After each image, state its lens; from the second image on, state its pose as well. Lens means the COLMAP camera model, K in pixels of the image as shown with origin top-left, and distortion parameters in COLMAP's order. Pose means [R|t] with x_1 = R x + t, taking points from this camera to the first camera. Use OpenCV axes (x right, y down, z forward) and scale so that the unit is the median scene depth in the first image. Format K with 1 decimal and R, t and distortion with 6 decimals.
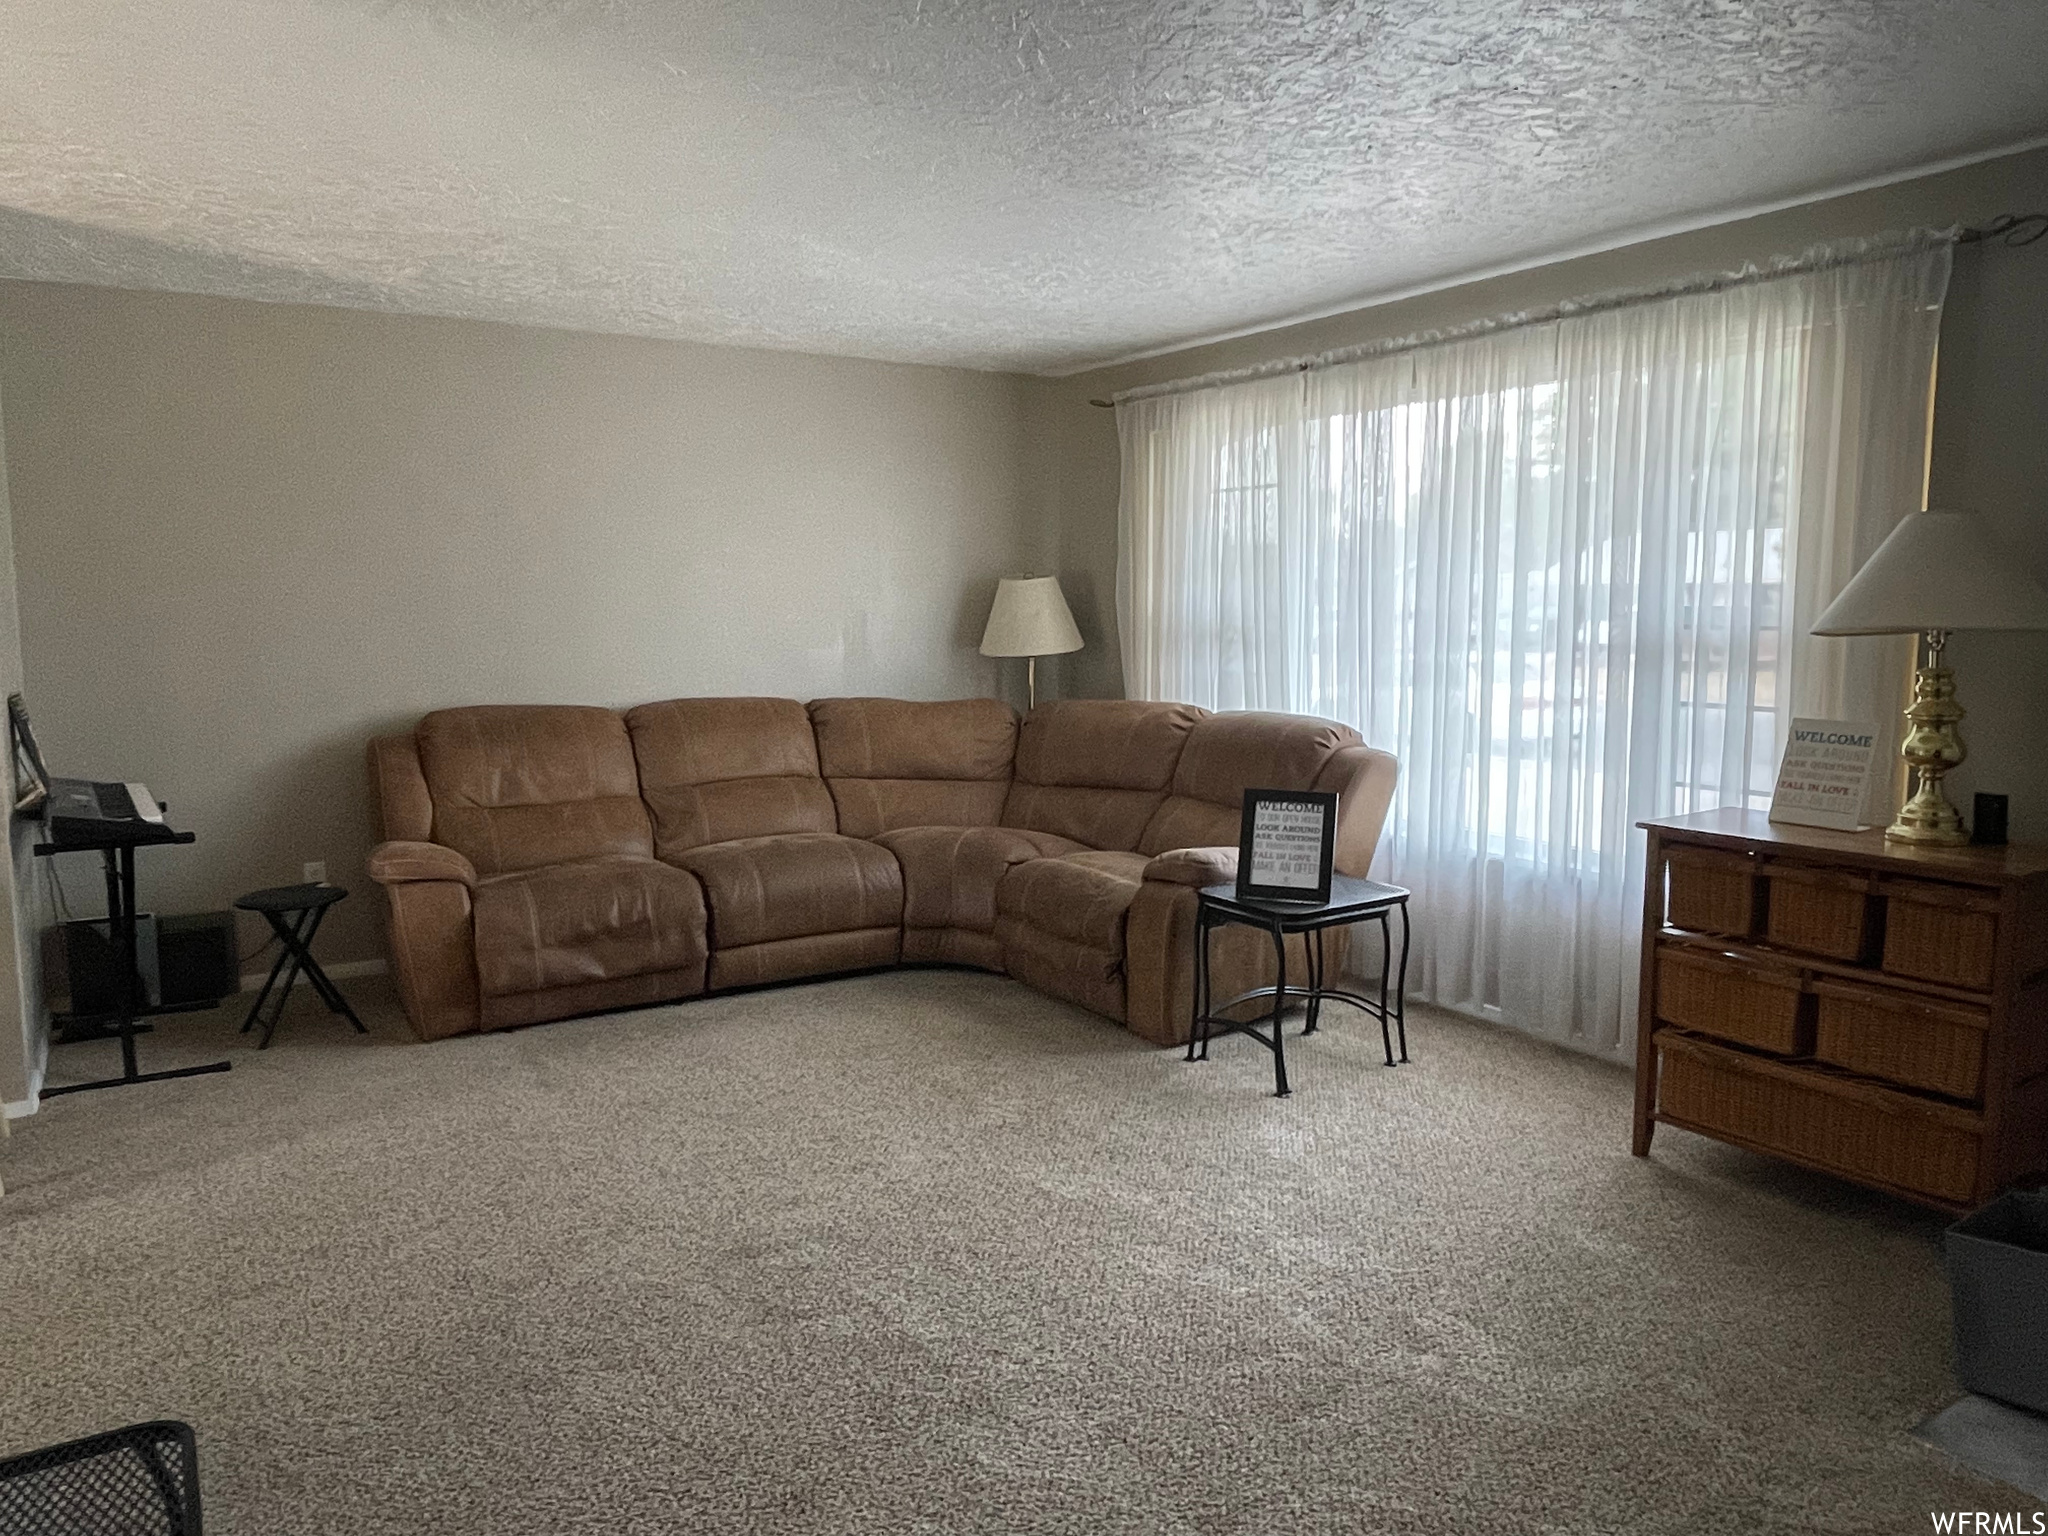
lens RADIAL K [[1409.7, 0, 1023.9], [0, 1409.7, 769.6], [0, 0, 1]] dist [-0.035713, 0.016568]
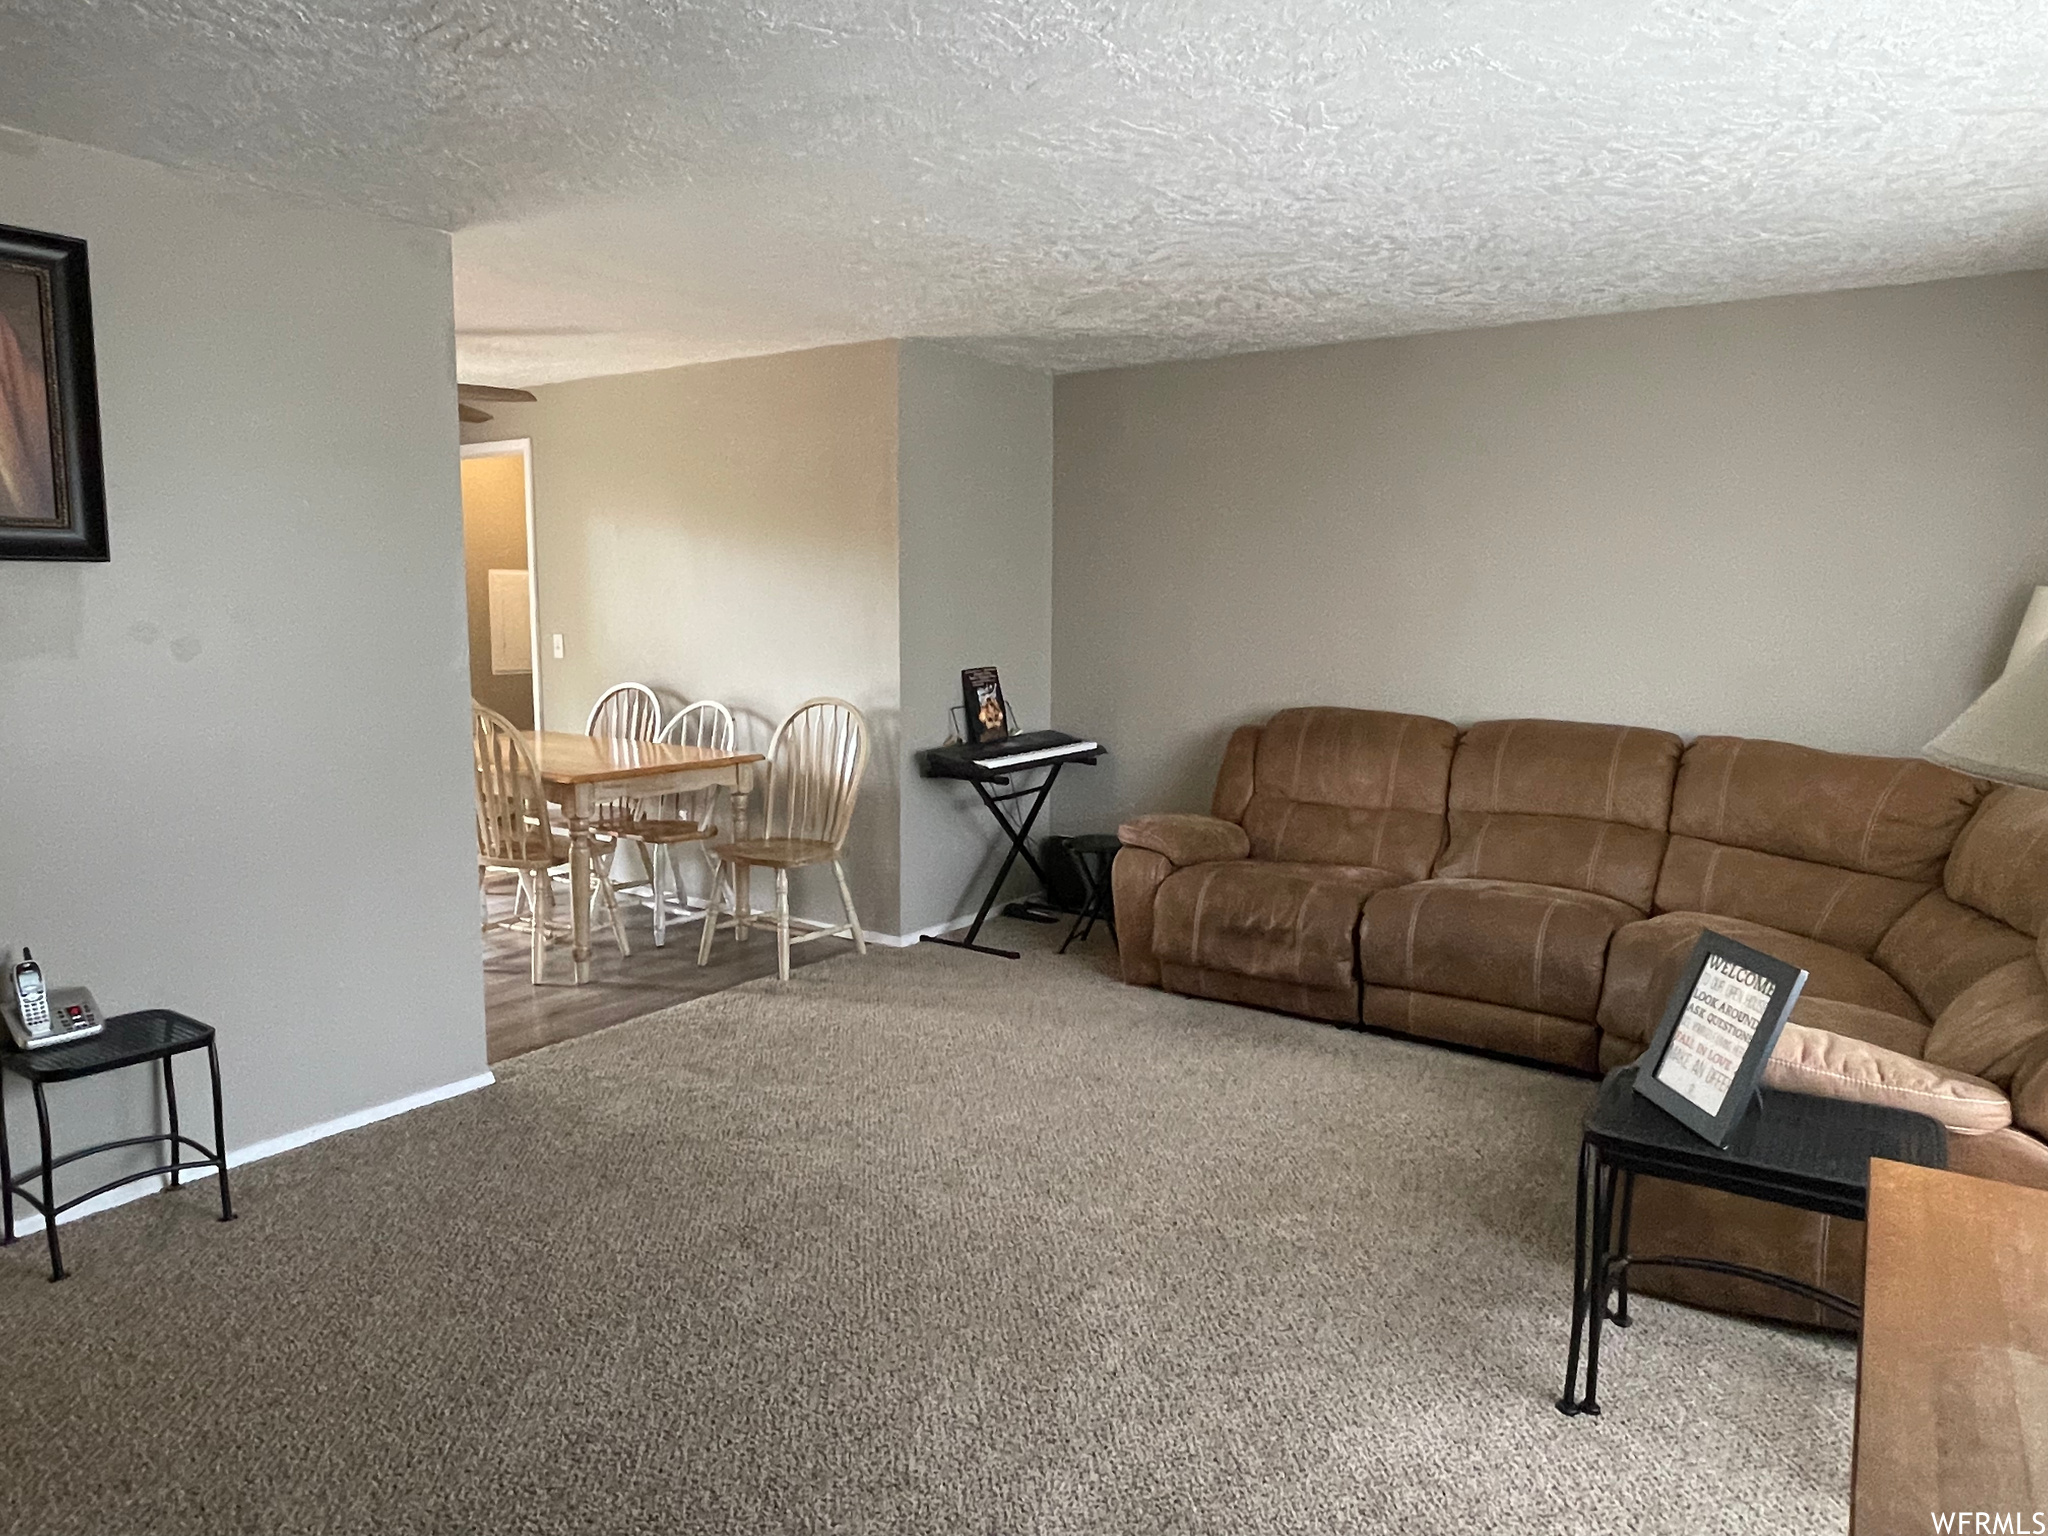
lens RADIAL K [[1311.5, 0, 1021.7], [0, 1311.5, 766.5], [0, 0, 1]] dist [0.032438, -0.000198]
pose [[0.371318, 0.115723, -0.921266, 0.514568], [-0.116530, 0.990166, 0.077410, -0.059467], [0.921164, 0.078612, 0.381151, 0.458236]]
